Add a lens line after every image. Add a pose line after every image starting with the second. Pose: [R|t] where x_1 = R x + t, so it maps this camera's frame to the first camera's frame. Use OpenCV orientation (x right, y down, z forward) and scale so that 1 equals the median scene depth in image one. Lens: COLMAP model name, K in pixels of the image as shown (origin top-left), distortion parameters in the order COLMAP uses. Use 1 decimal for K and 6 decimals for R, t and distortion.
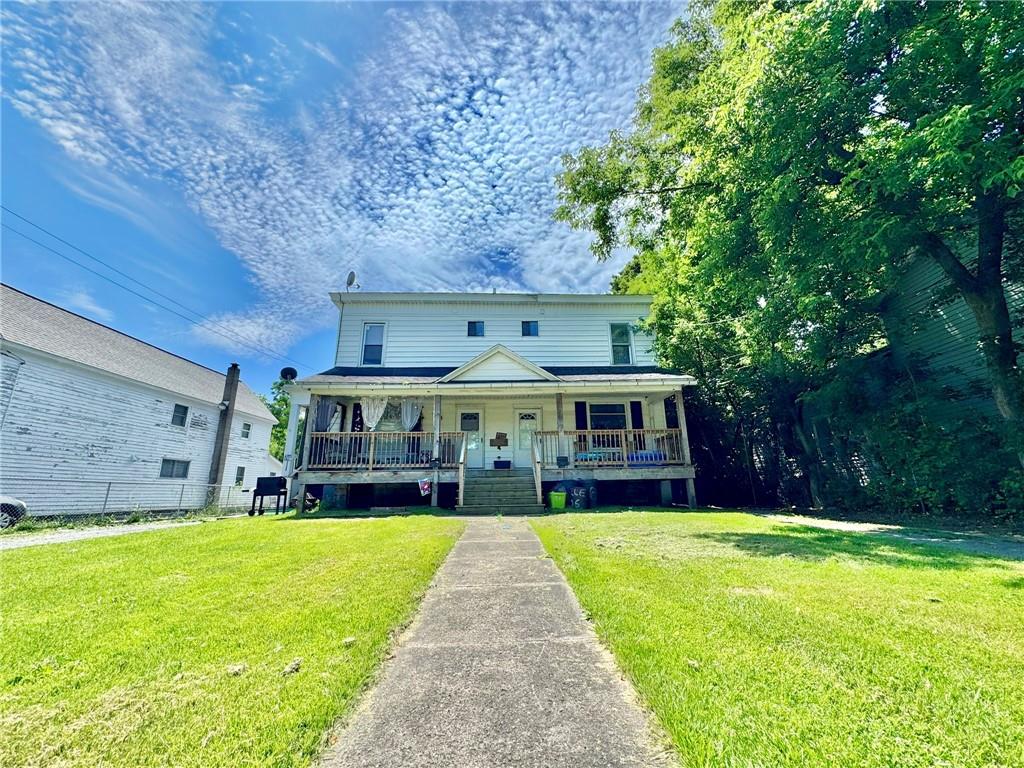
lens RADIAL K [[403.0, 0, 512.0], [0, 403.0, 384.0], [0, 0, 1]] dist [0.001142, 0.000037]
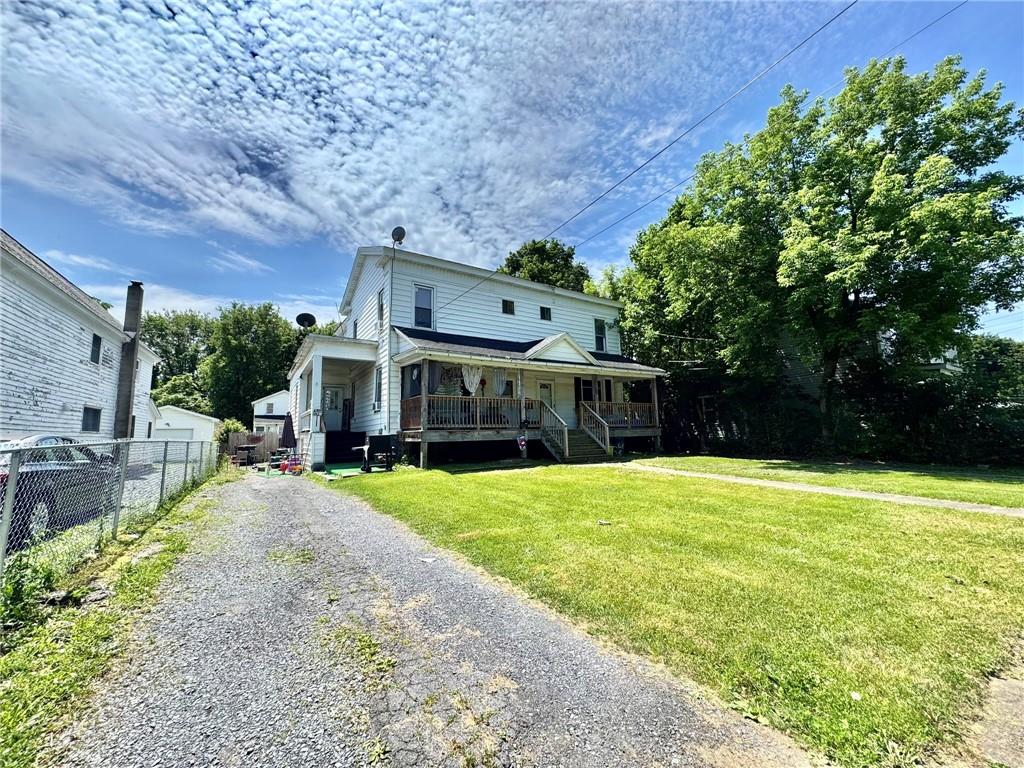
lens RADIAL K [[403.0, 0, 512.0], [0, 403.0, 384.0], [0, 0, 1]] dist [0.001142, 0.000037]
pose [[0.864335, 0.062154, 0.499062, -0.808767], [-0.125451, 0.987611, 0.094273, -0.037405], [-0.487019, -0.144091, 0.861423, -0.036850]]
